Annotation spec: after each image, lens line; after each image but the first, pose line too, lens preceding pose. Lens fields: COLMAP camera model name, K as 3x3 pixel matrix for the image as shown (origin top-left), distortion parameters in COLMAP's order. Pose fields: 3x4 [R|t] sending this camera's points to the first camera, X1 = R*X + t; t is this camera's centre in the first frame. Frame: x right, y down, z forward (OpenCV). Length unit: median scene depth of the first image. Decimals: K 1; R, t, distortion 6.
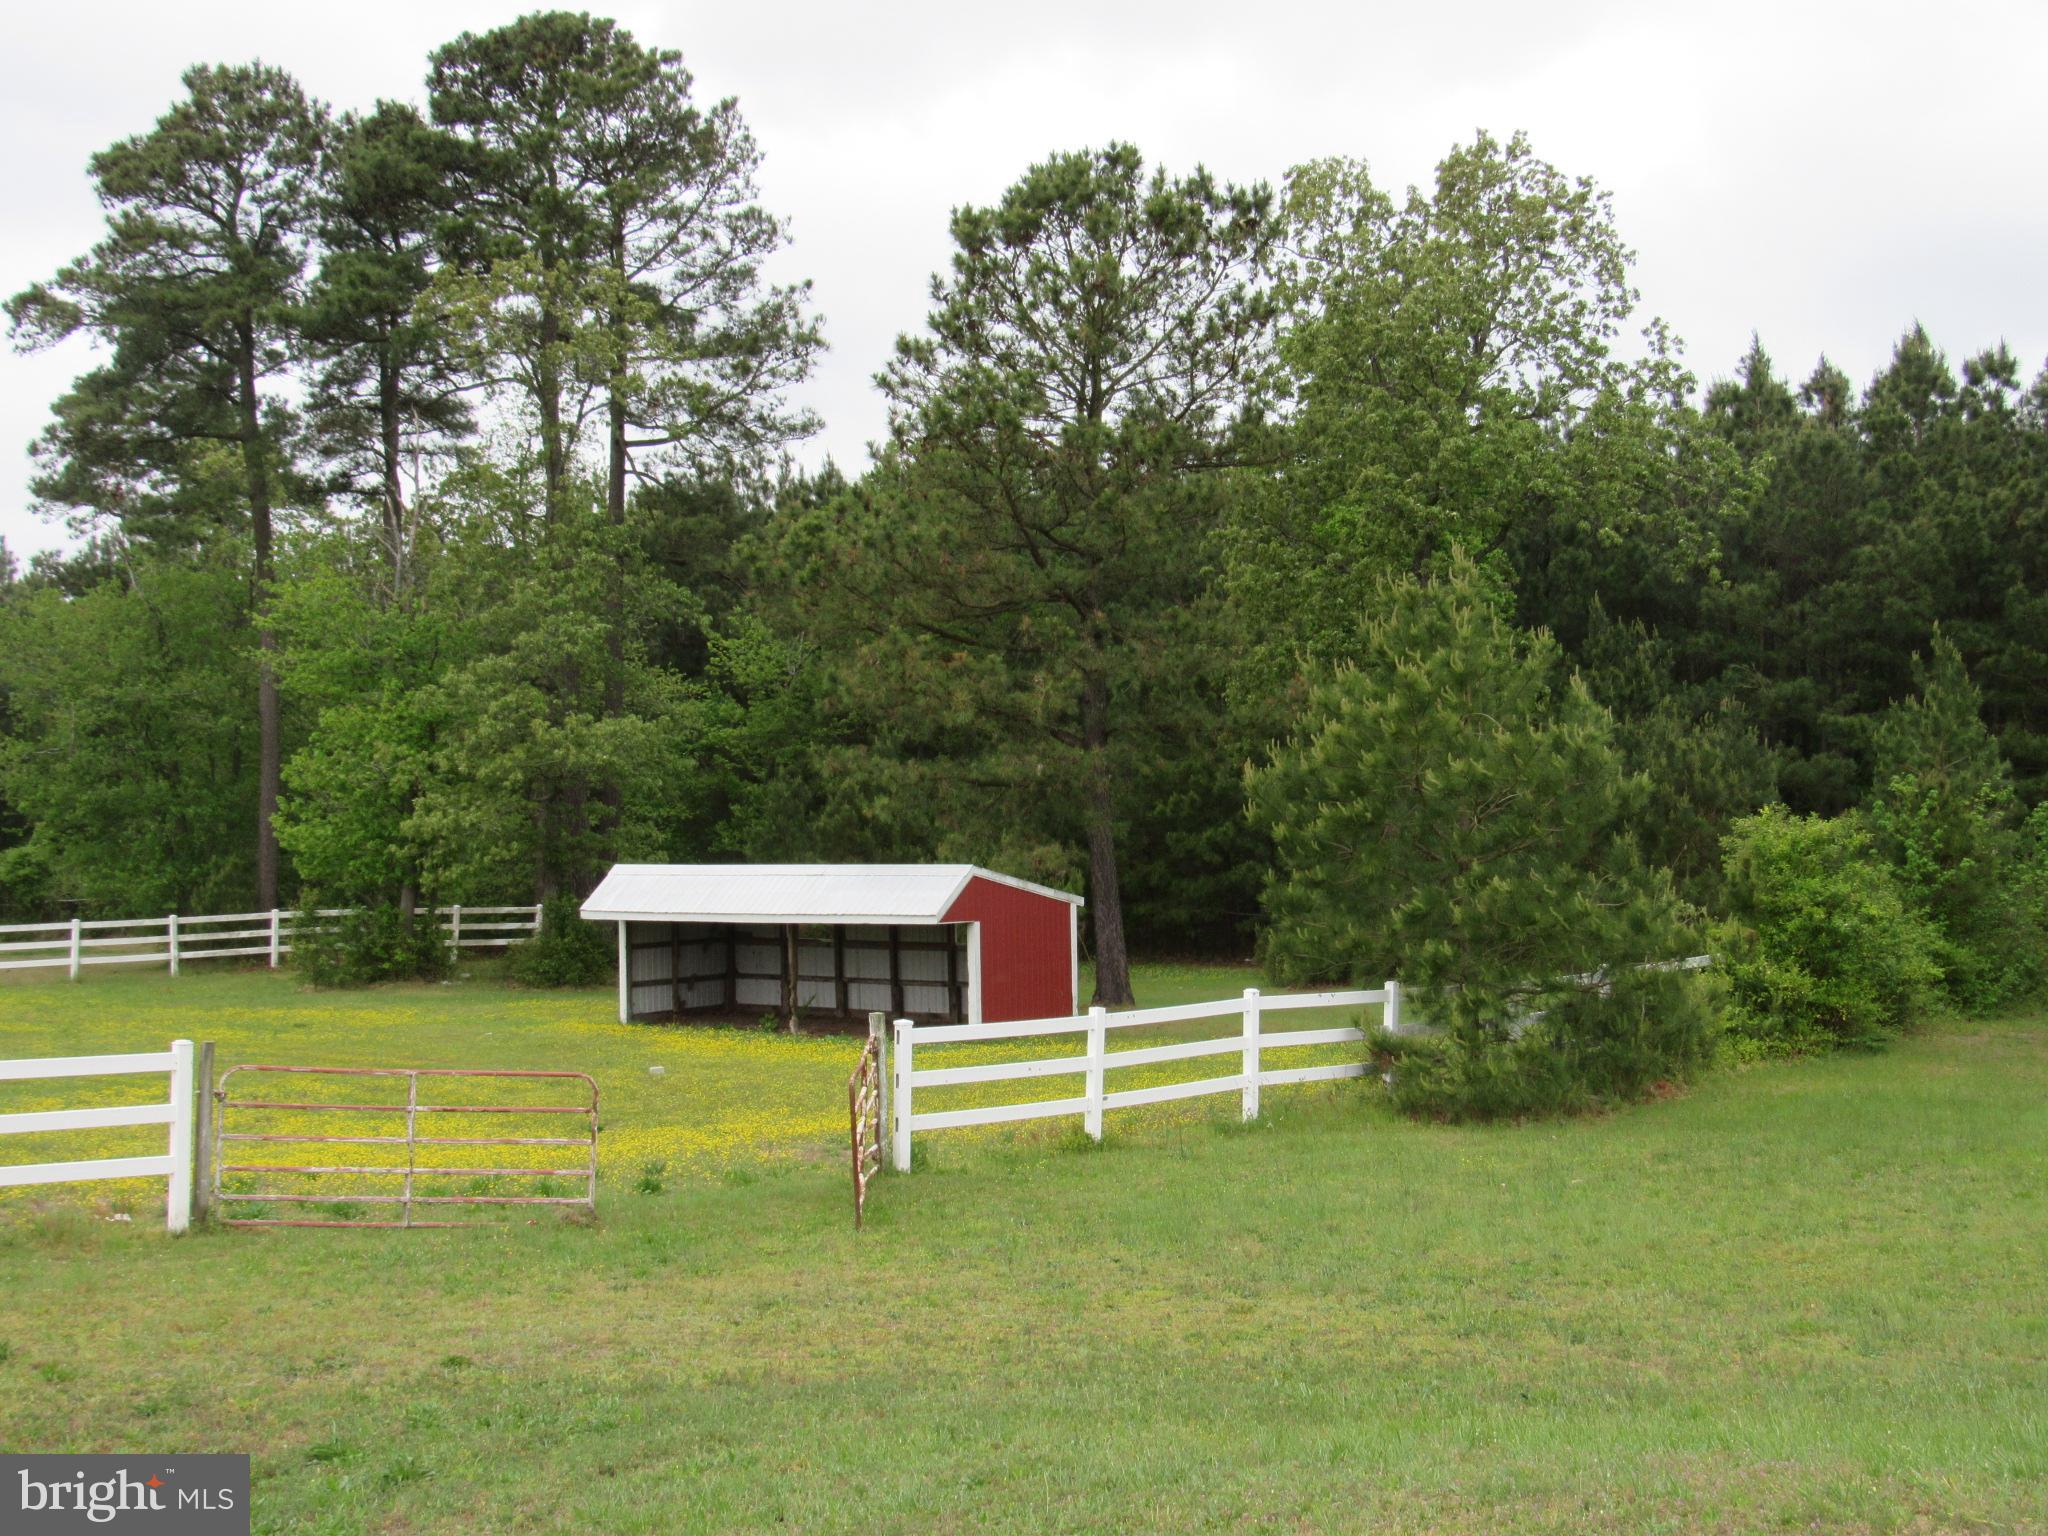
lens RADIAL K [[2543.5, 0, 1024.0], [0, 2543.5, 768.0], [0, 0, 1]] dist [-0.115605, 0.354699]
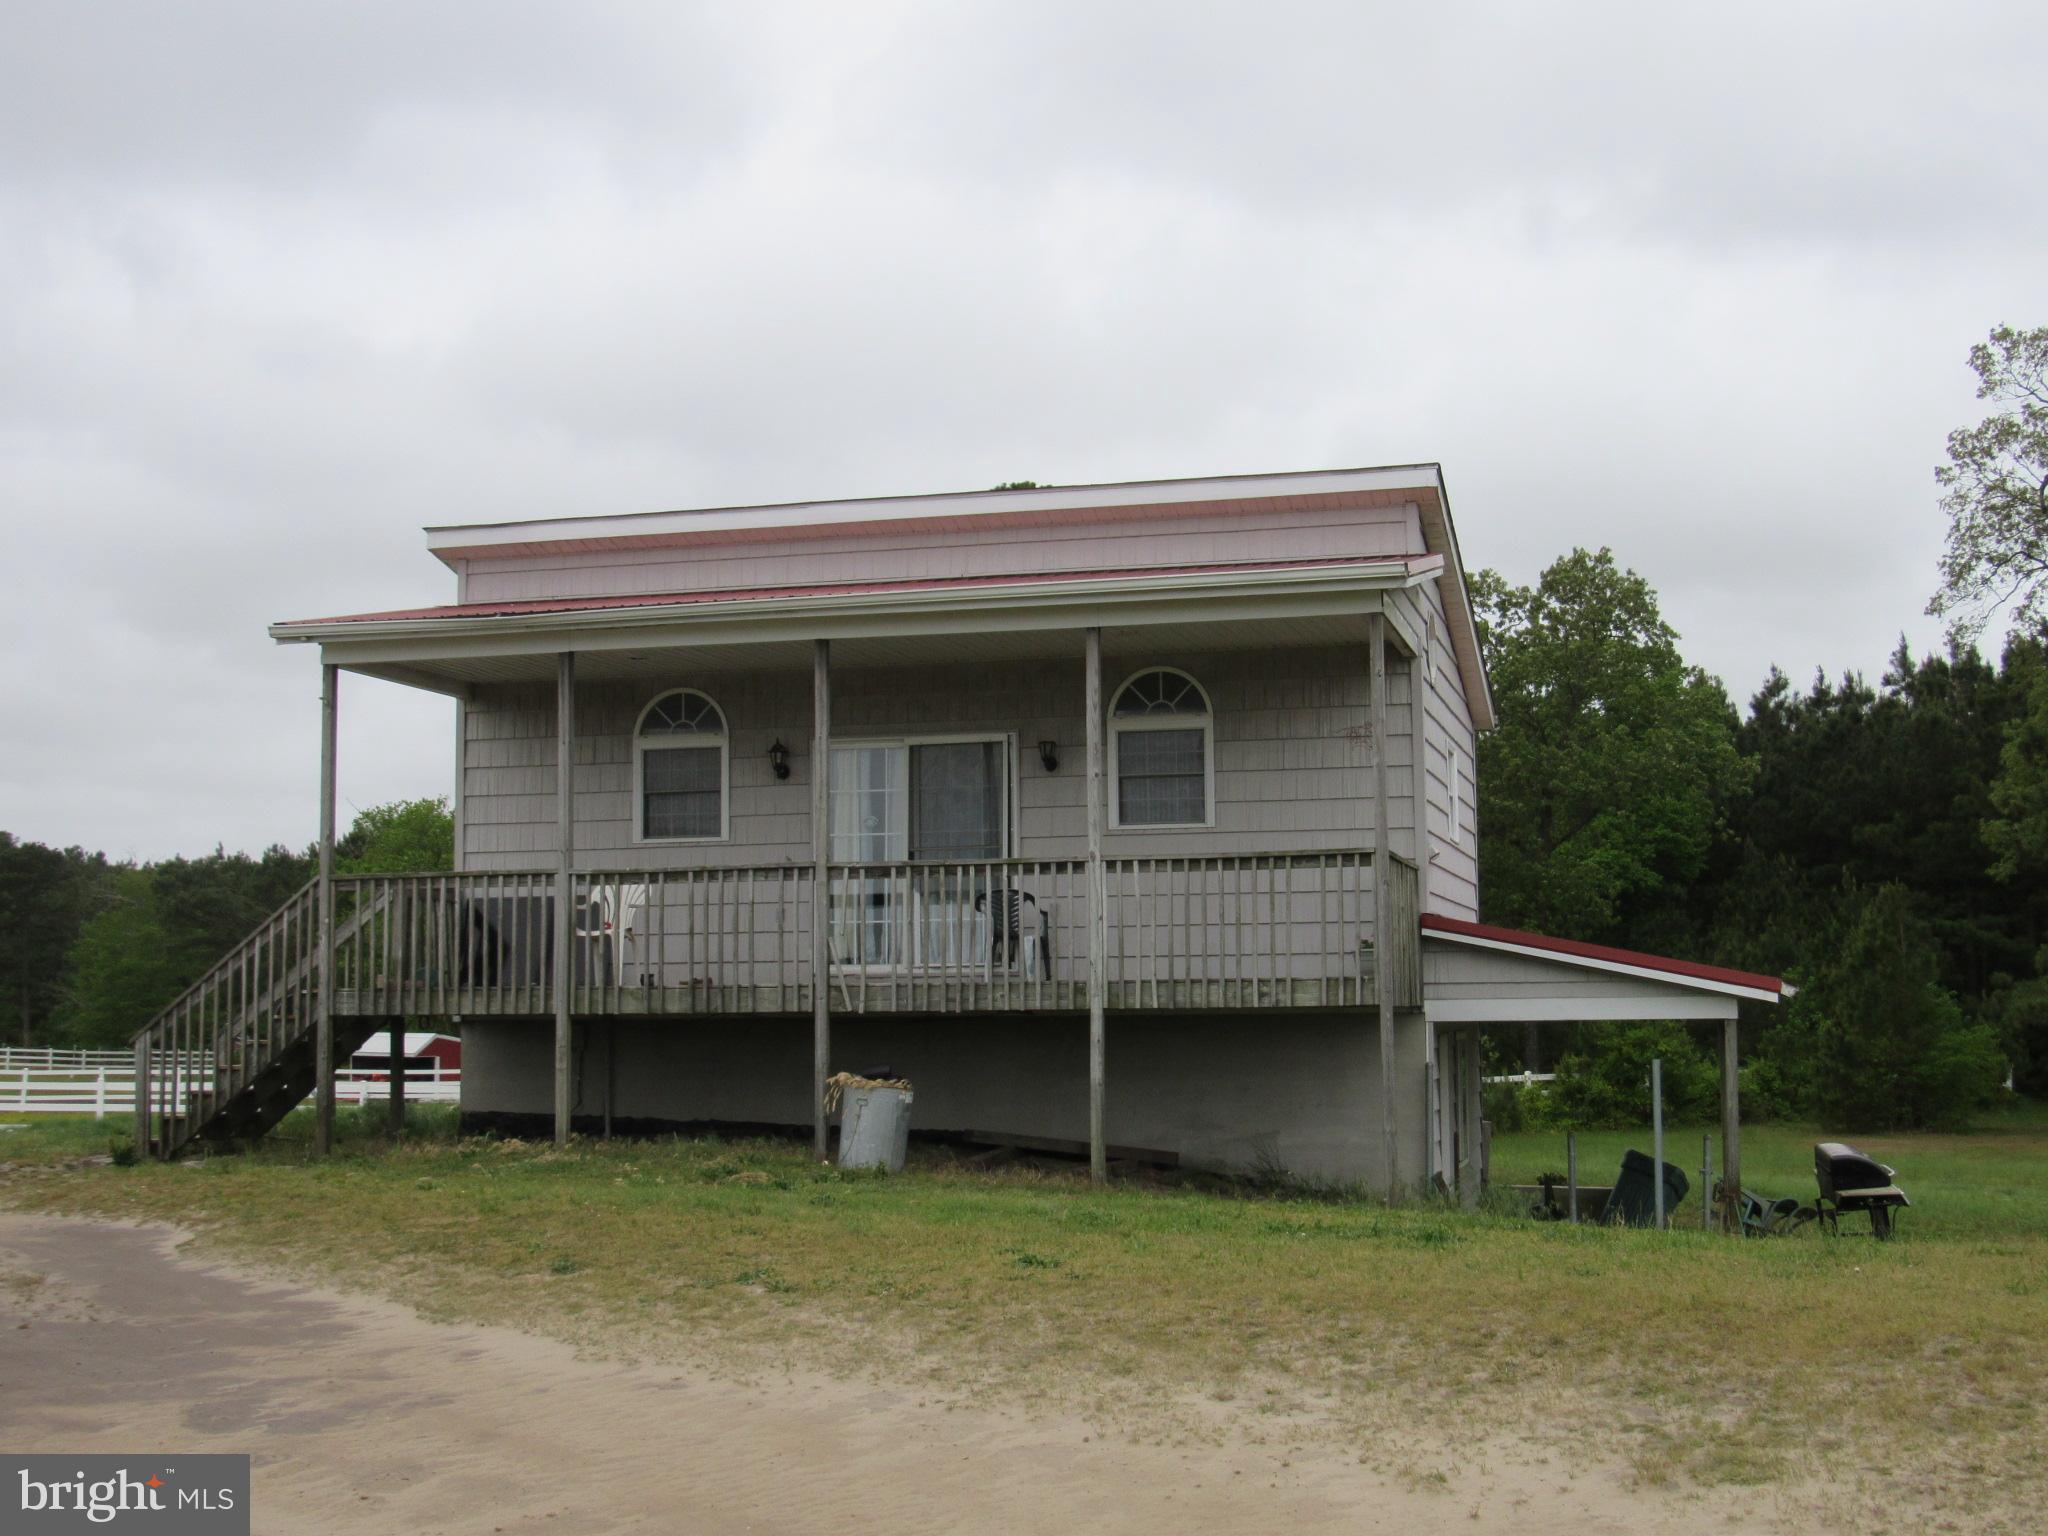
lens RADIAL K [[2543.5, 0, 1024.0], [0, 2543.5, 768.0], [0, 0, 1]] dist [-0.115605, 0.354699]
pose [[0.962783, -0.027677, -0.268854, 0.261832], [0.007800, 0.997174, -0.074720, -0.006477], [0.270162, 0.069842, 0.960278, -0.544677]]
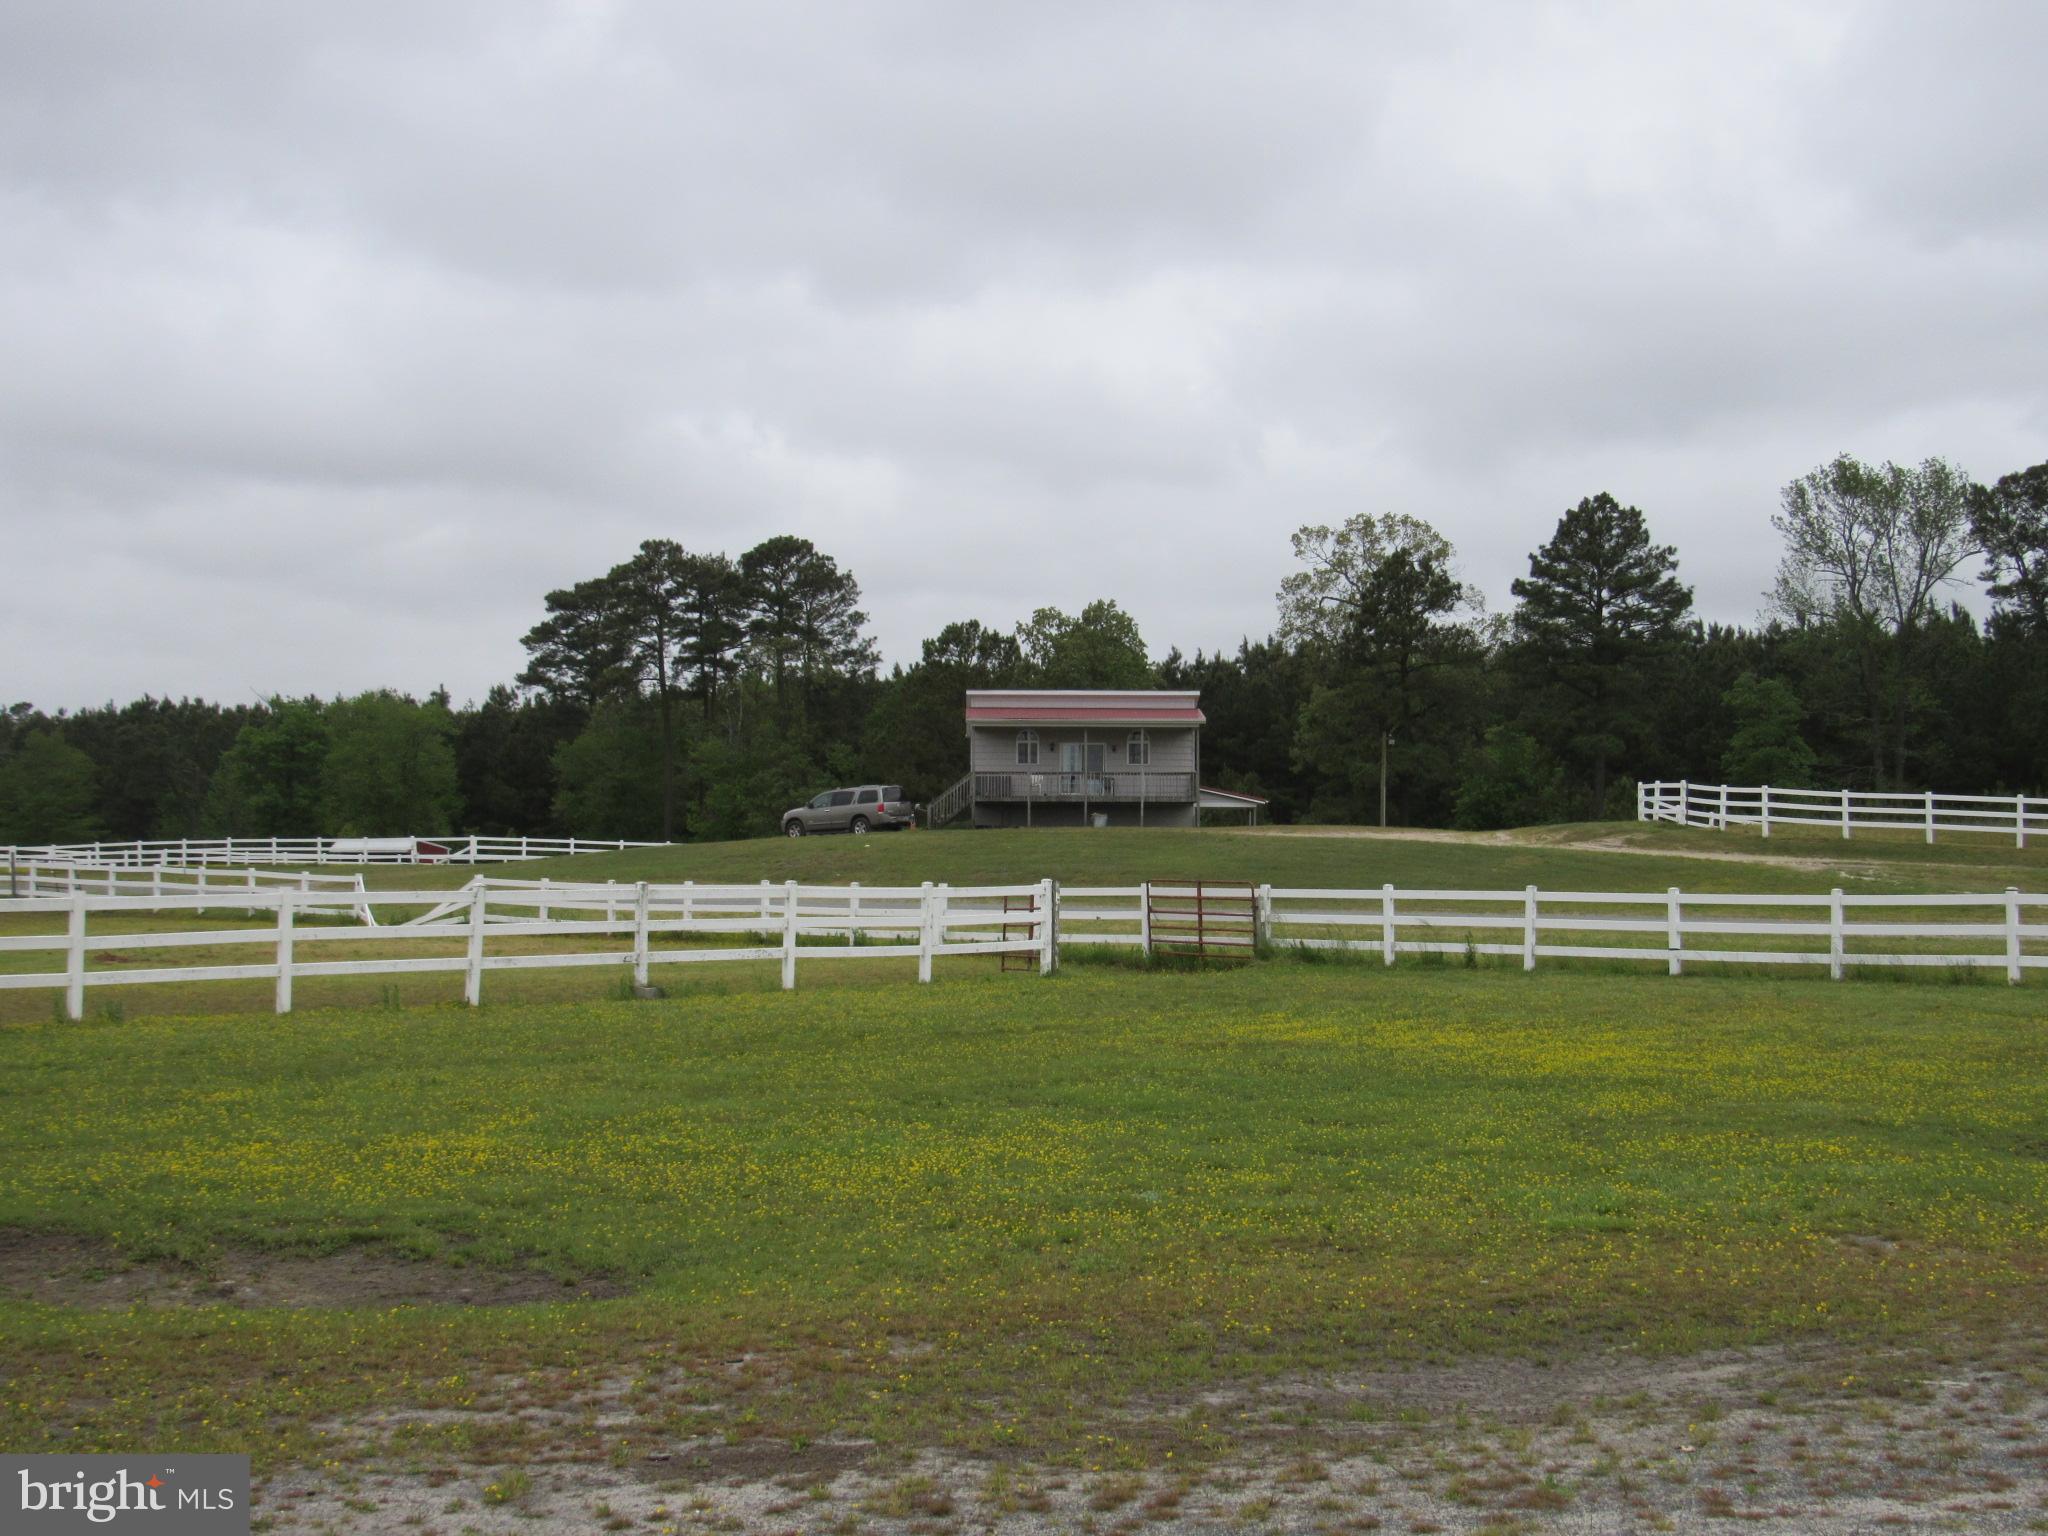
lens RADIAL K [[2543.5, 0, 1024.0], [0, 2543.5, 768.0], [0, 0, 1]] dist [-0.115605, 0.354699]
pose [[0.999942, 0.010694, 0.001329, 0.087637], [-0.010666, 0.999757, -0.019267, 0.012356], [-0.001535, 0.019252, 0.999813, -2.022133]]
